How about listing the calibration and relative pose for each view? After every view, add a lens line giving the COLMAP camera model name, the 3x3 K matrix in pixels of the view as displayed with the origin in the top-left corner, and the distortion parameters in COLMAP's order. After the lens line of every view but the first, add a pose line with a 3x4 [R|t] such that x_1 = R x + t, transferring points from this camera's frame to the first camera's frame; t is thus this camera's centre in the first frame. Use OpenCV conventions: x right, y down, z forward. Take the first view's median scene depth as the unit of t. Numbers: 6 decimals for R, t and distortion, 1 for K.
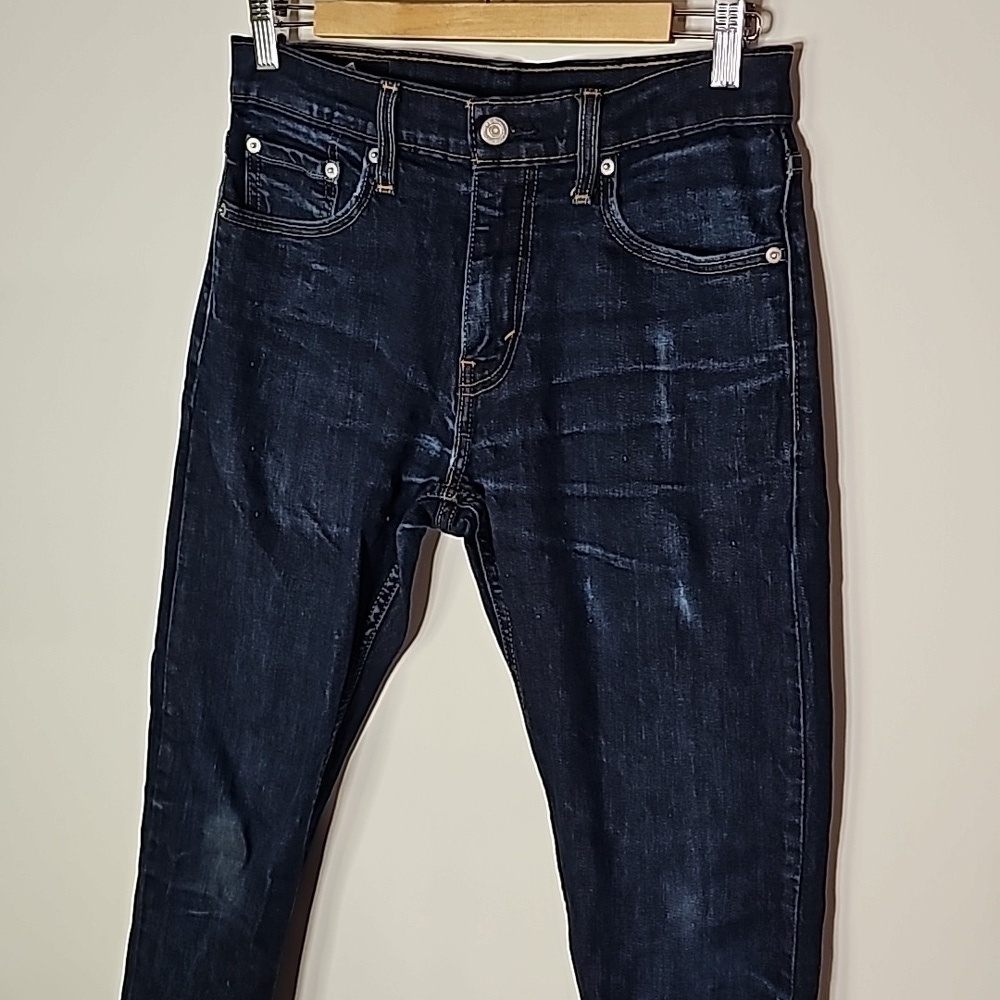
lens RADIAL K [[1511.1, 0, 536.7], [0, 1511.1, 463.2], [0, 0, 1]] dist [0.186708, -0.764435]
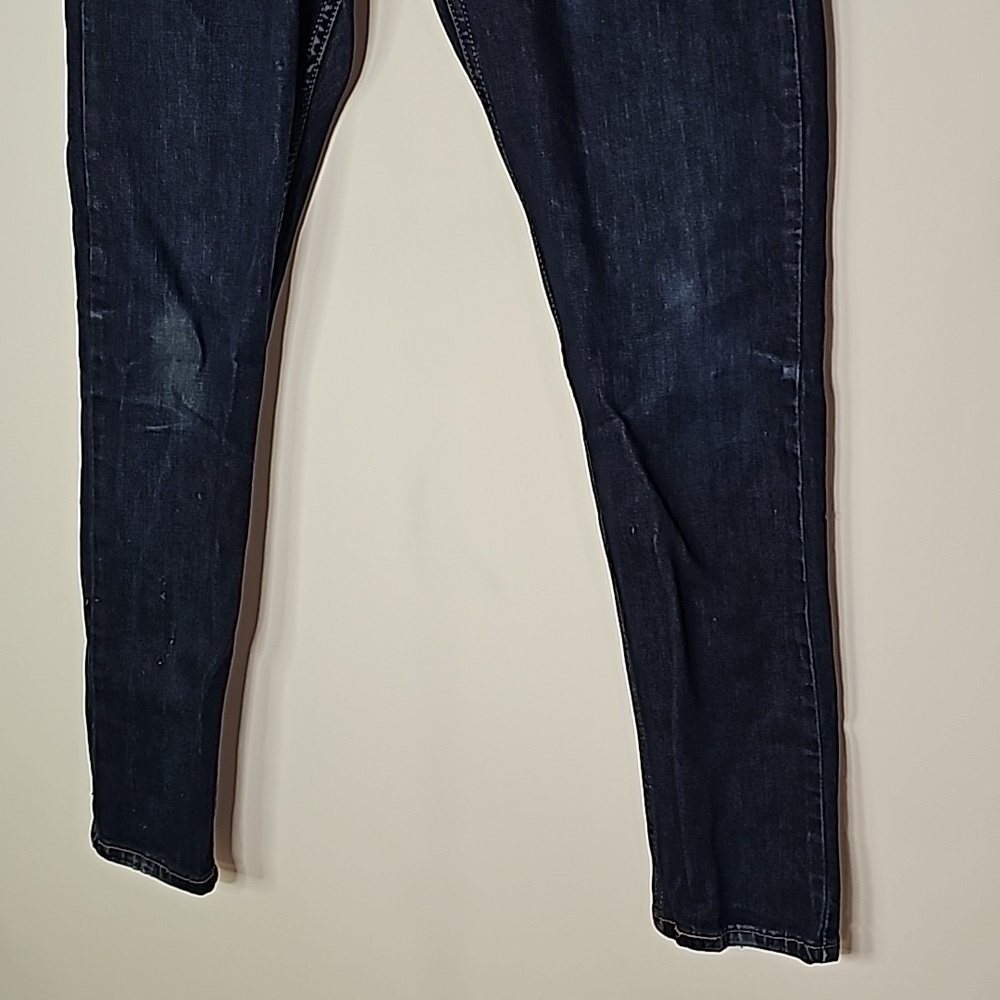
lens RADIAL K [[1511.1, 0, 536.7], [0, 1511.1, 463.2], [0, 0, 1]] dist [0.186708, -0.764435]
pose [[0.984981, -0.126438, 0.117582, -0.121536], [0.108899, 0.983389, 0.145214, 0.241031], [-0.133989, -0.130228, 0.982389, 0.038168]]
